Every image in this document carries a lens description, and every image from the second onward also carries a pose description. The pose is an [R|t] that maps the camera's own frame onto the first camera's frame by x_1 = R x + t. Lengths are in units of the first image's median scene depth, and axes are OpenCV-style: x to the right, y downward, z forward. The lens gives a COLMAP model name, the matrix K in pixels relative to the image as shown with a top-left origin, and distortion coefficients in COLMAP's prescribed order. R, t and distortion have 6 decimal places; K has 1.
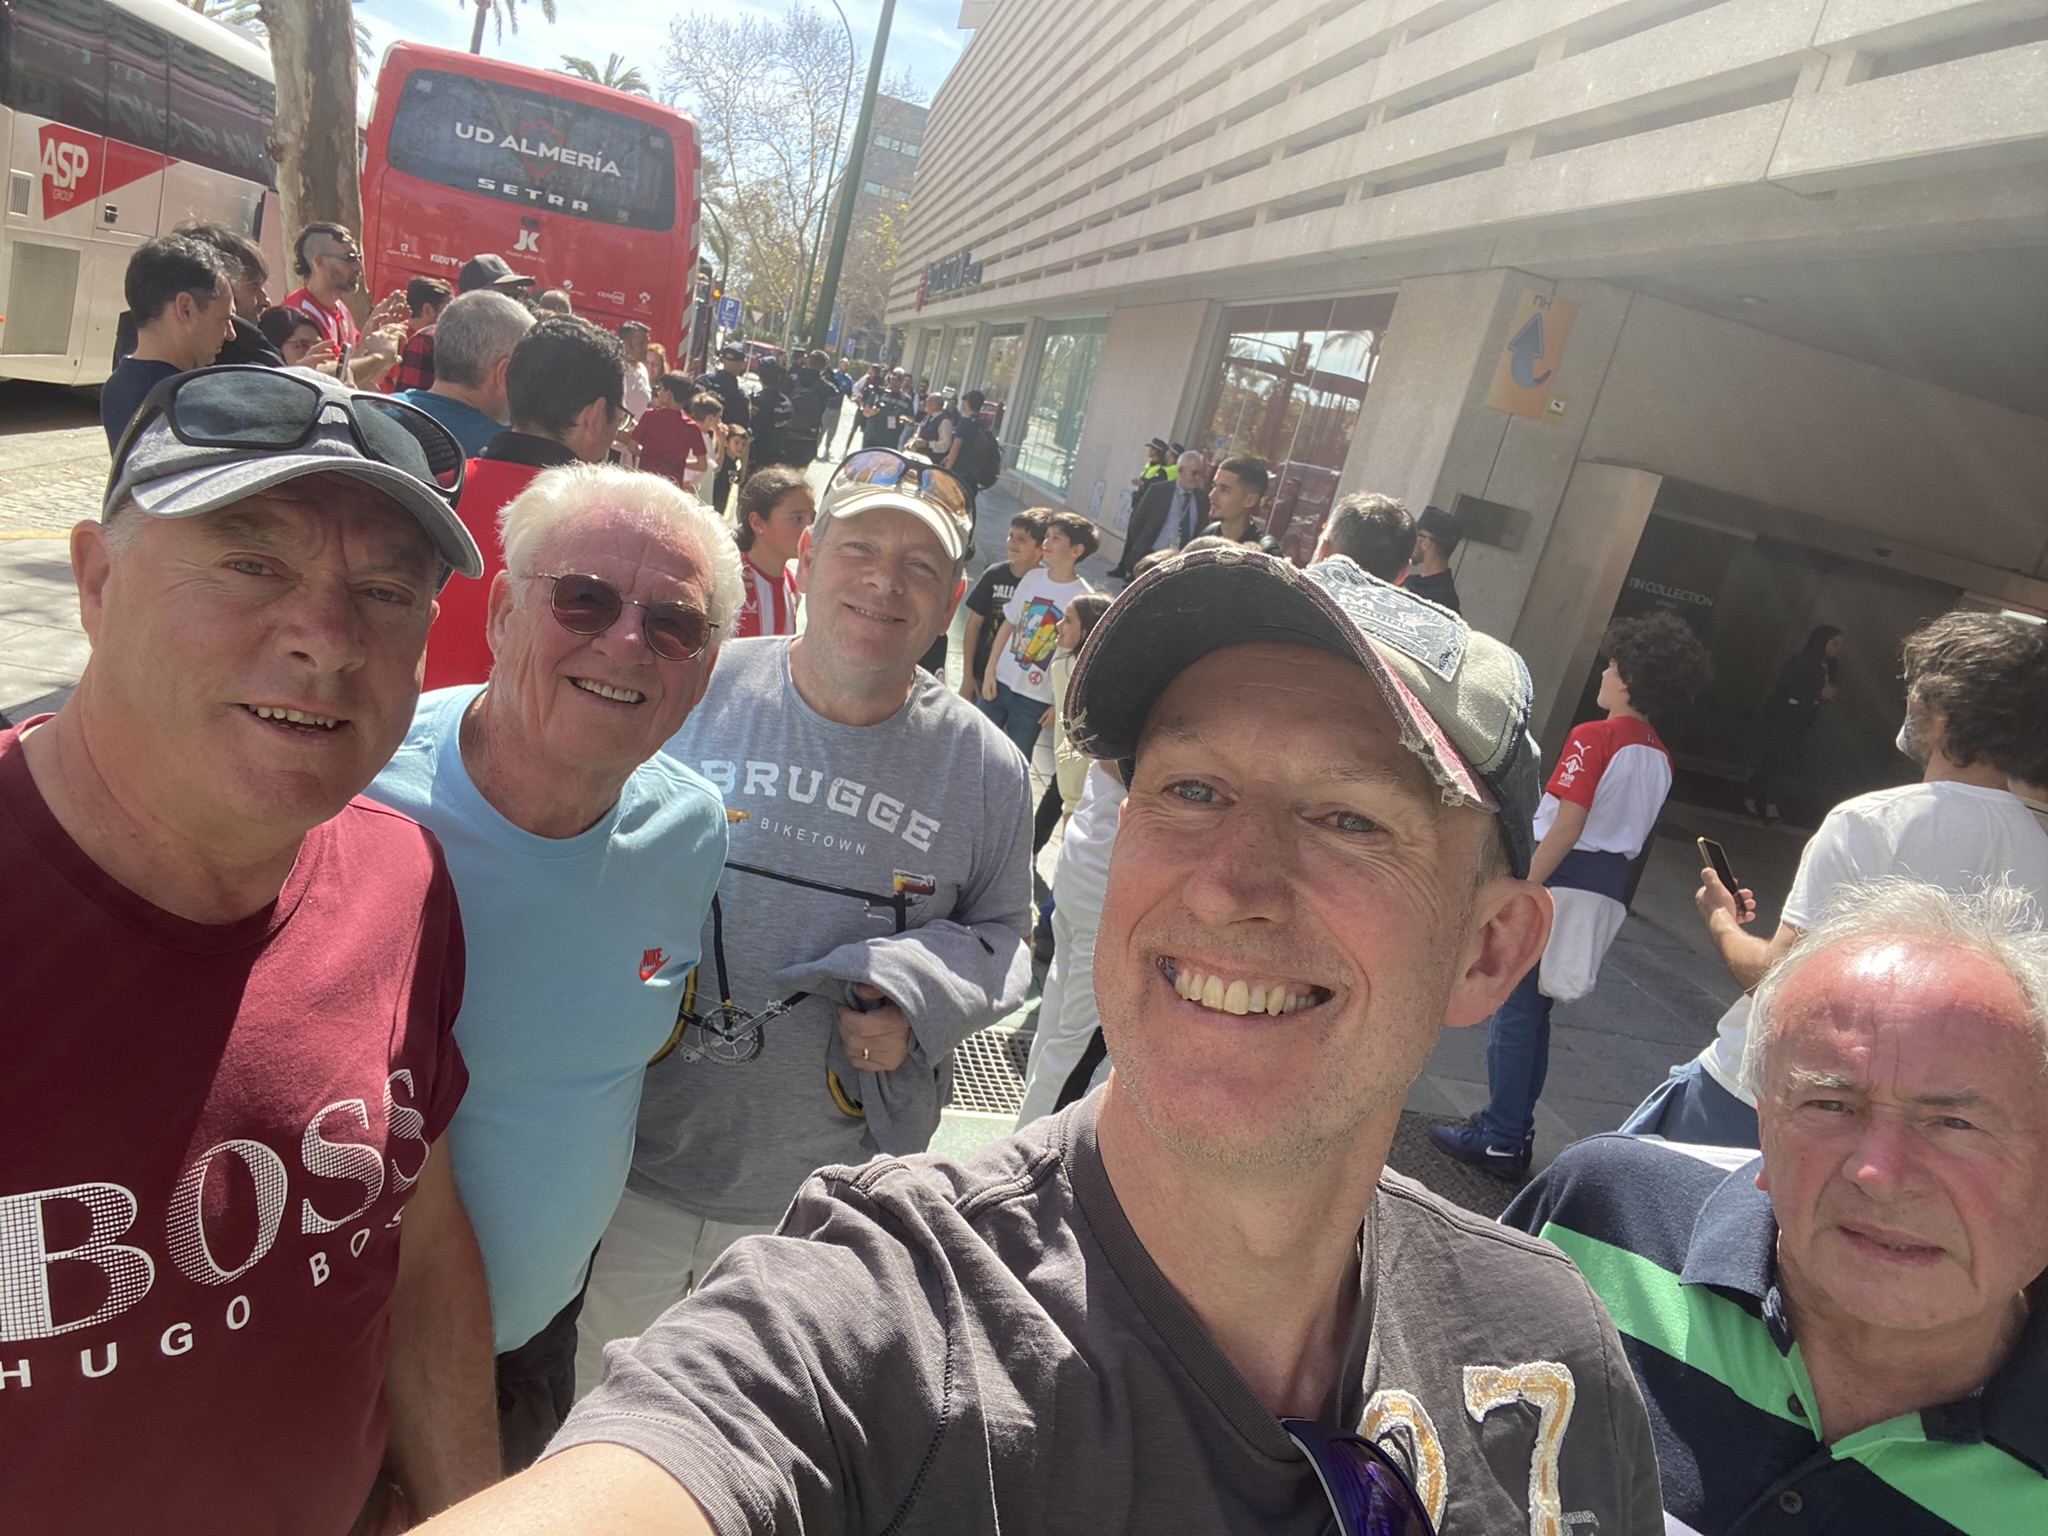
lens RADIAL K [[1352.2, 0, 1016.5], [0, 1352.2, 770.8], [0, 0, 1]] dist [0.047585, -0.060251]
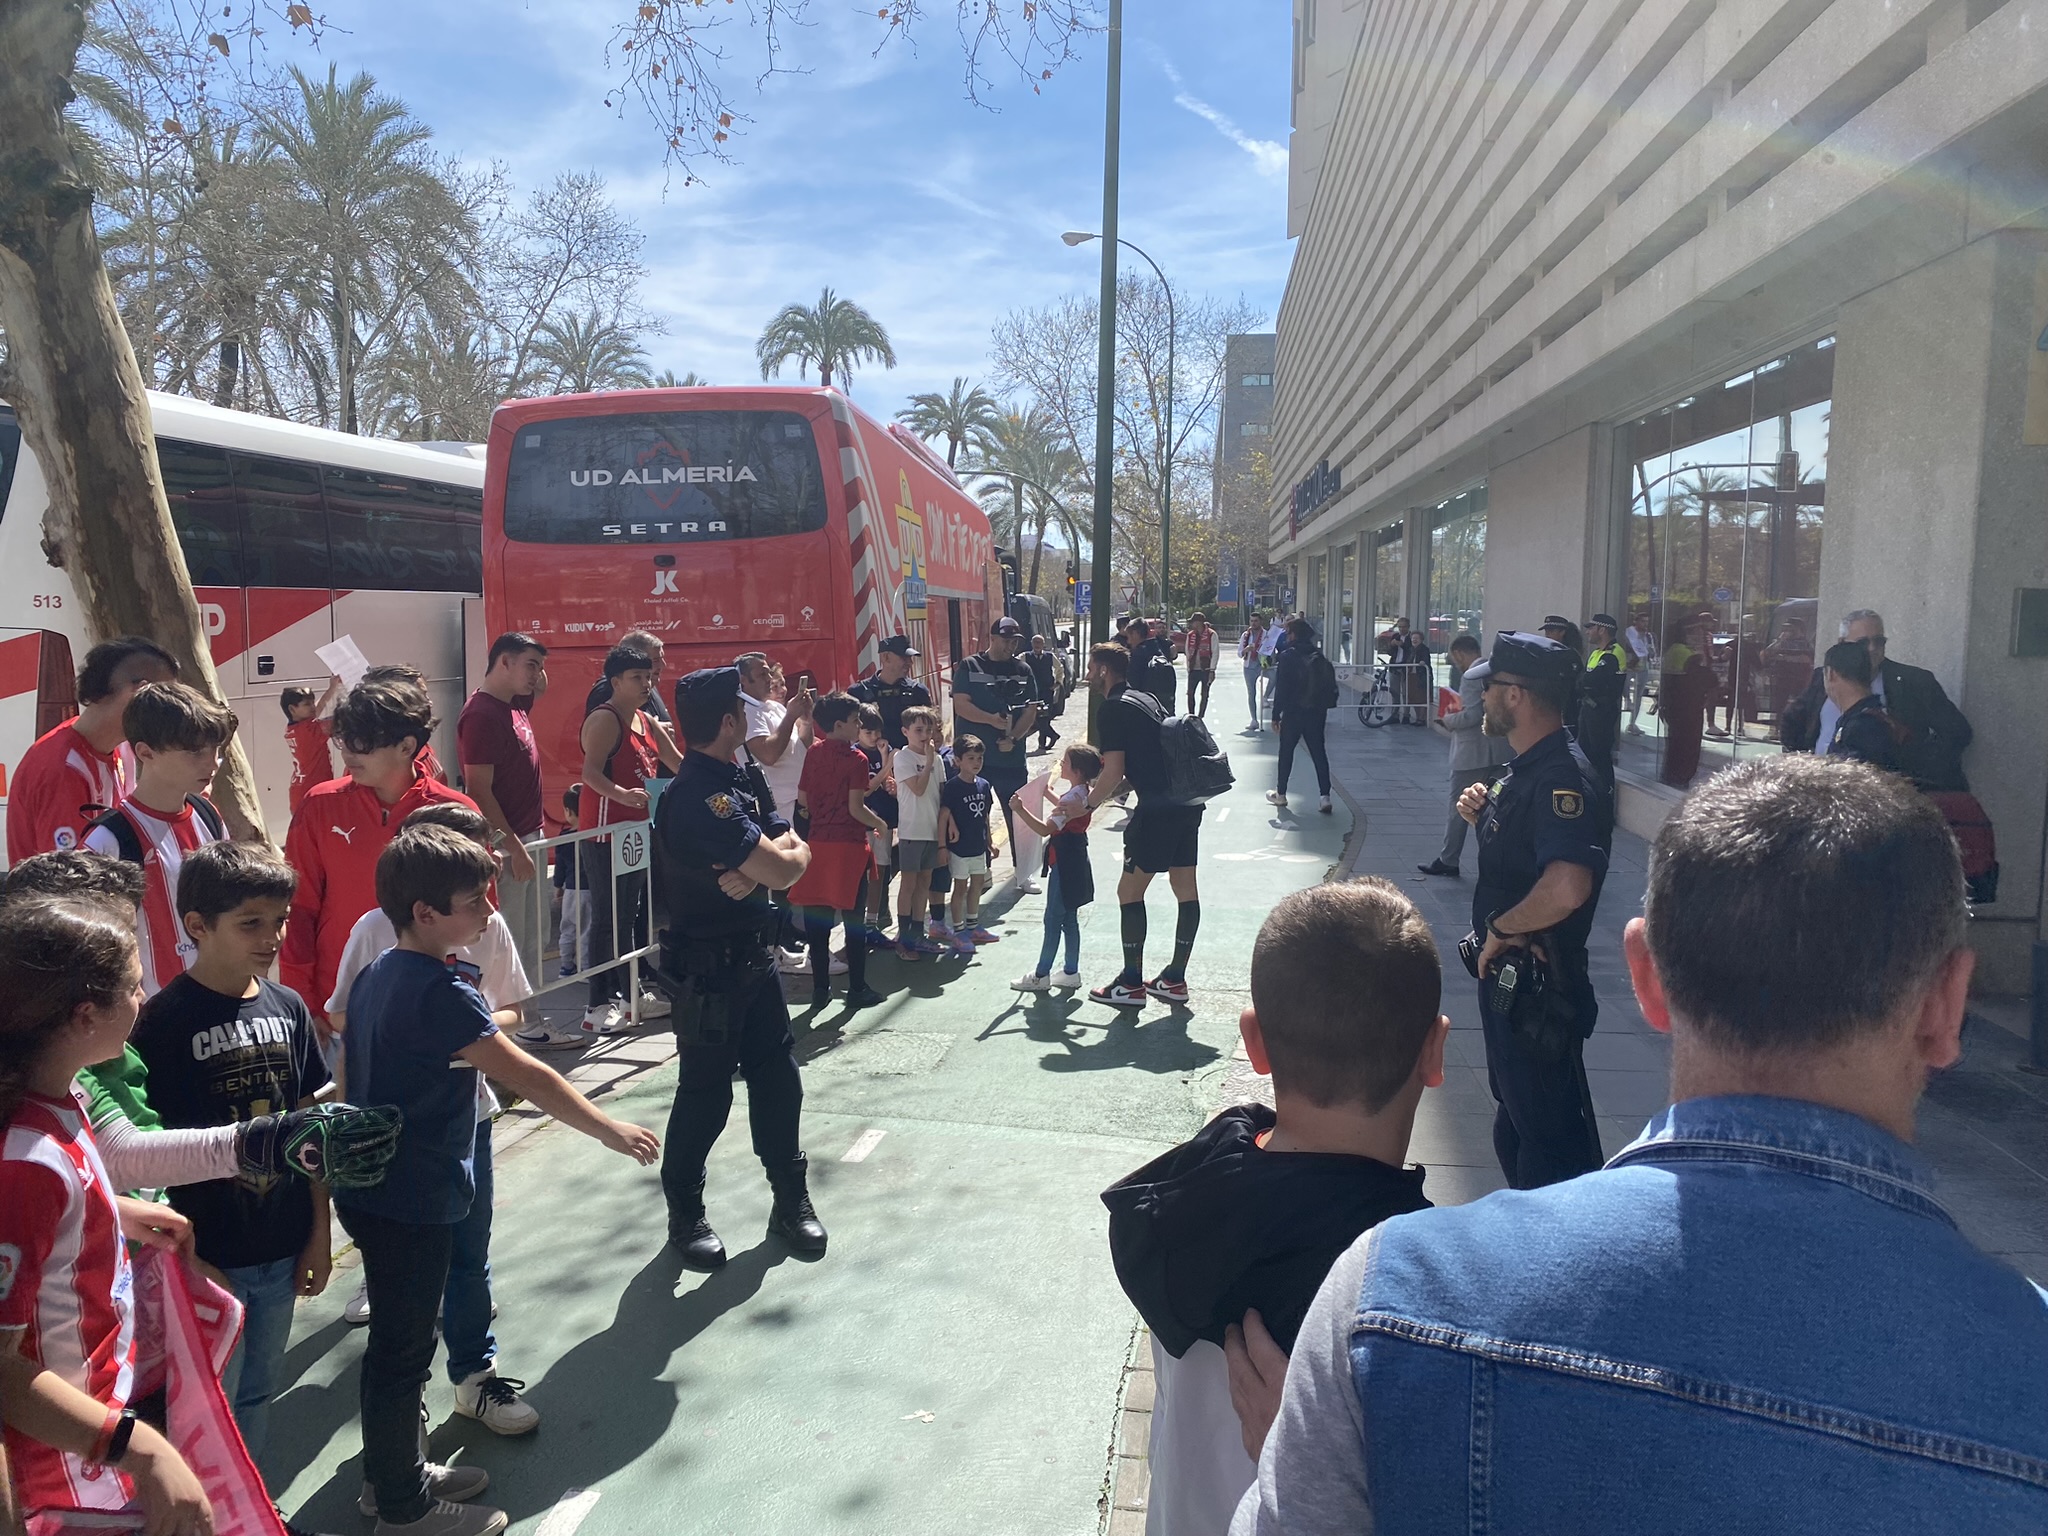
lens RADIAL K [[1544.4, 0, 1024.0], [0, 1544.4, 768.0], [0, 0, 1]] dist [0.056808, -0.059967]
pose [[0.932957, -0.210847, -0.291778, 0.098120], [0.149012, 0.964015, -0.220161, -0.040379], [0.327699, 0.161922, 0.930803, 0.218783]]
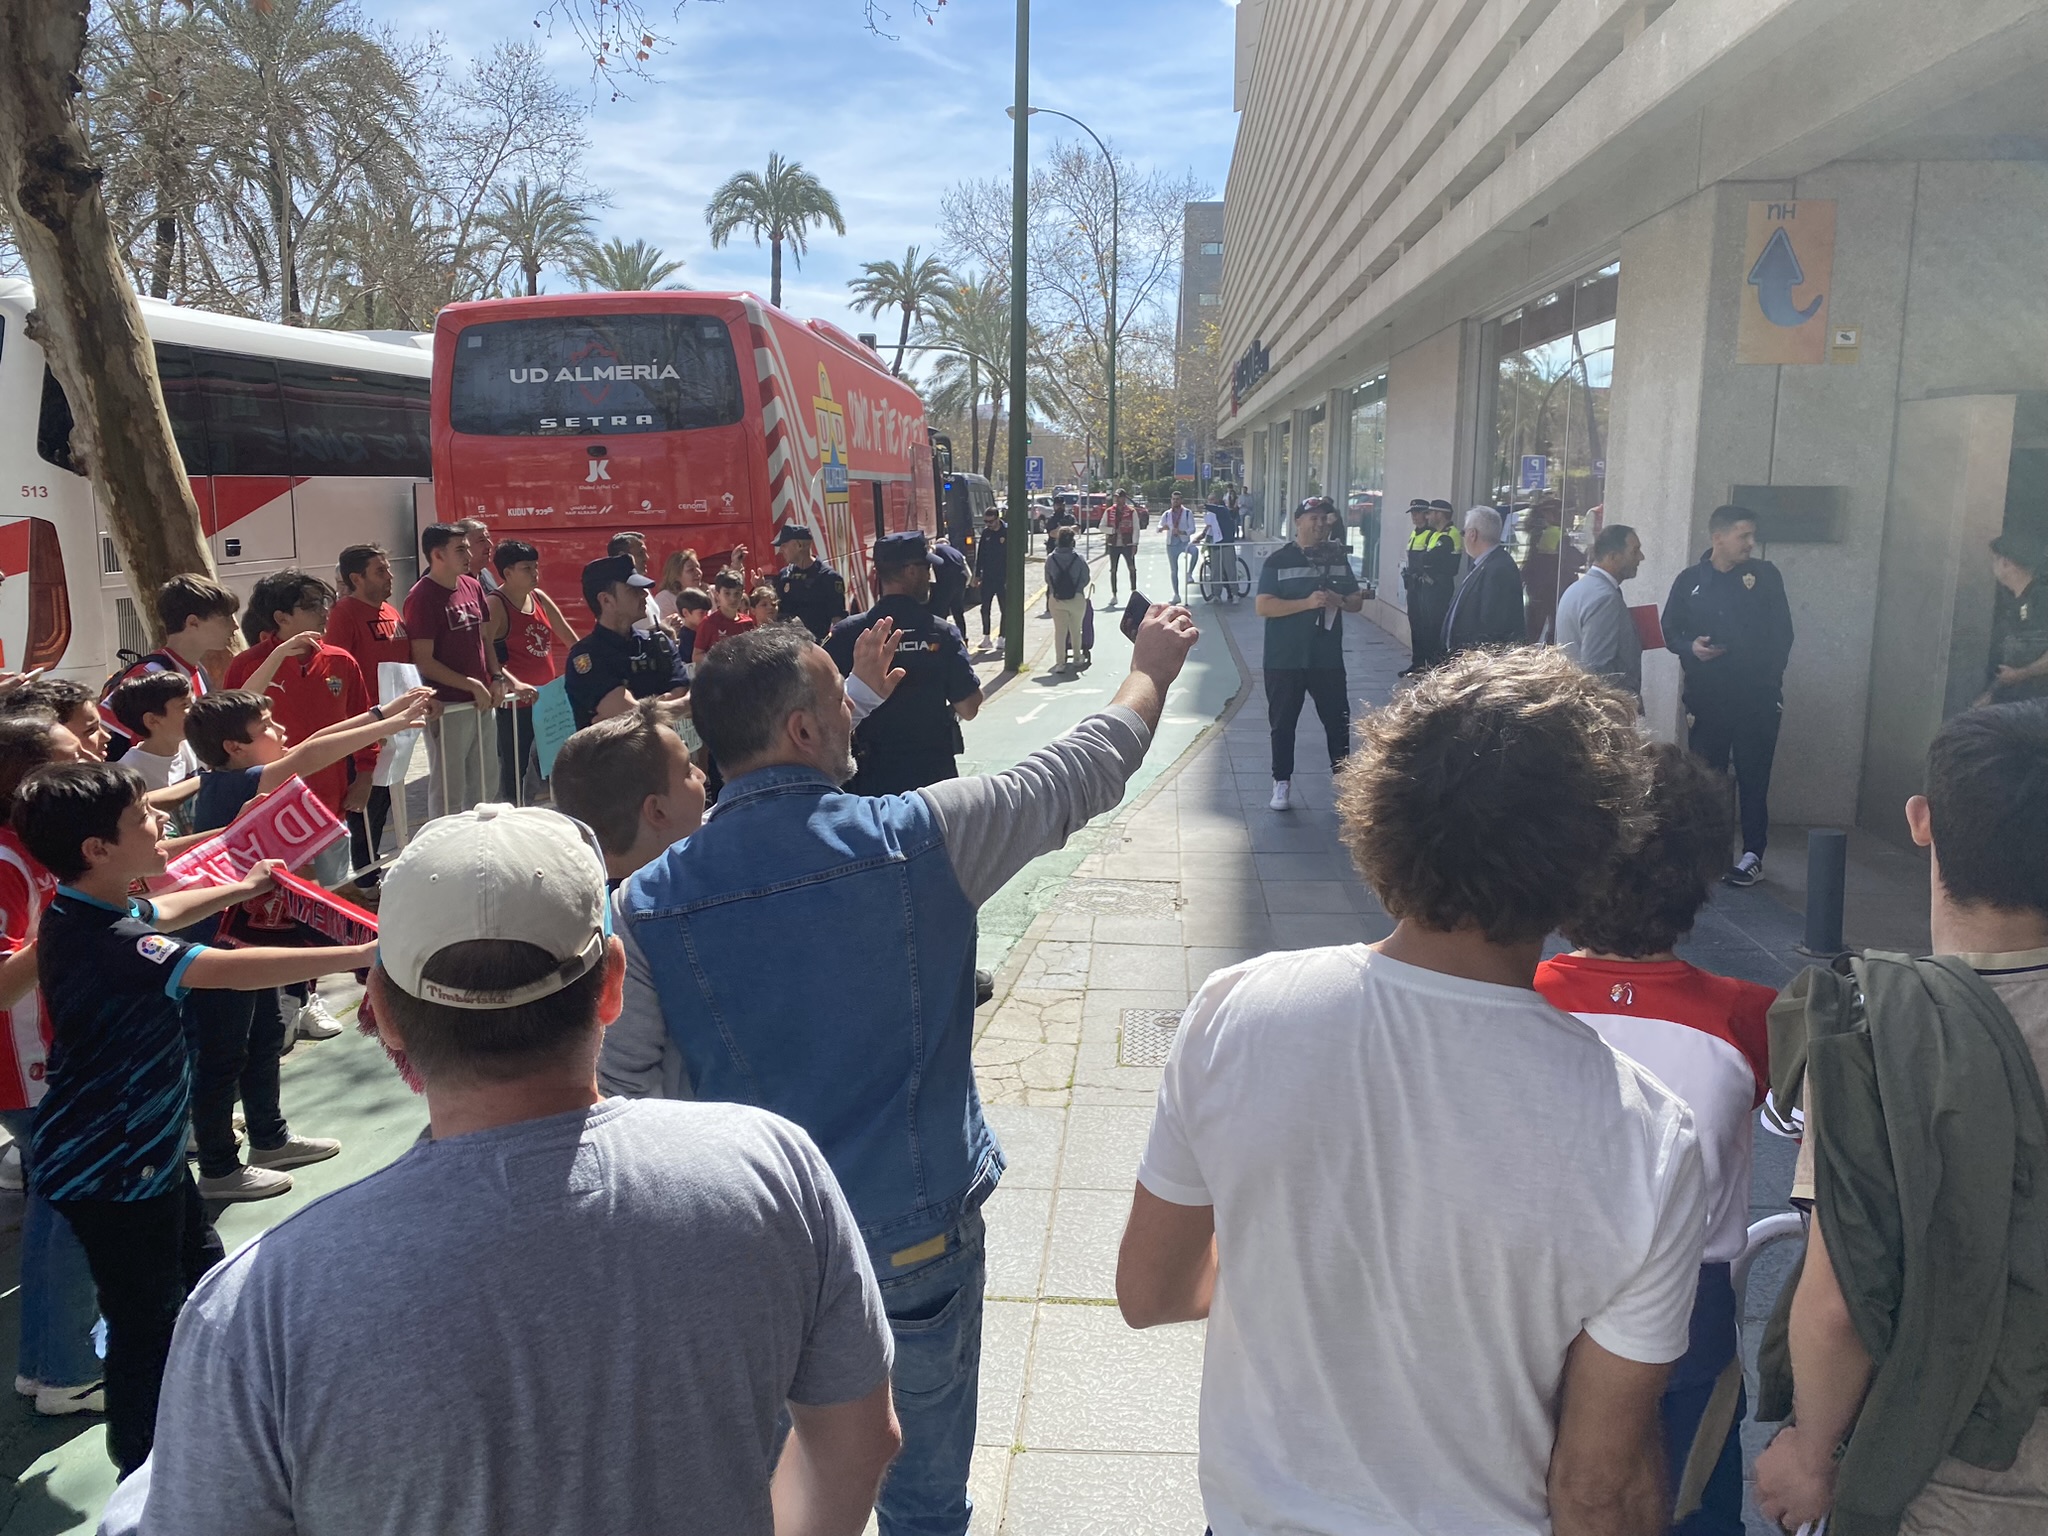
lens RADIAL K [[1551.4, 0, 1059.3], [0, 1551.4, 751.1], [0, 0, 1]] dist [0.004788, -0.002636]
pose [[0.943921, -0.197587, -0.264523, 0.176130], [0.163787, 0.975860, -0.144469, -0.003884], [0.286683, 0.093042, 0.953497, 0.115648]]
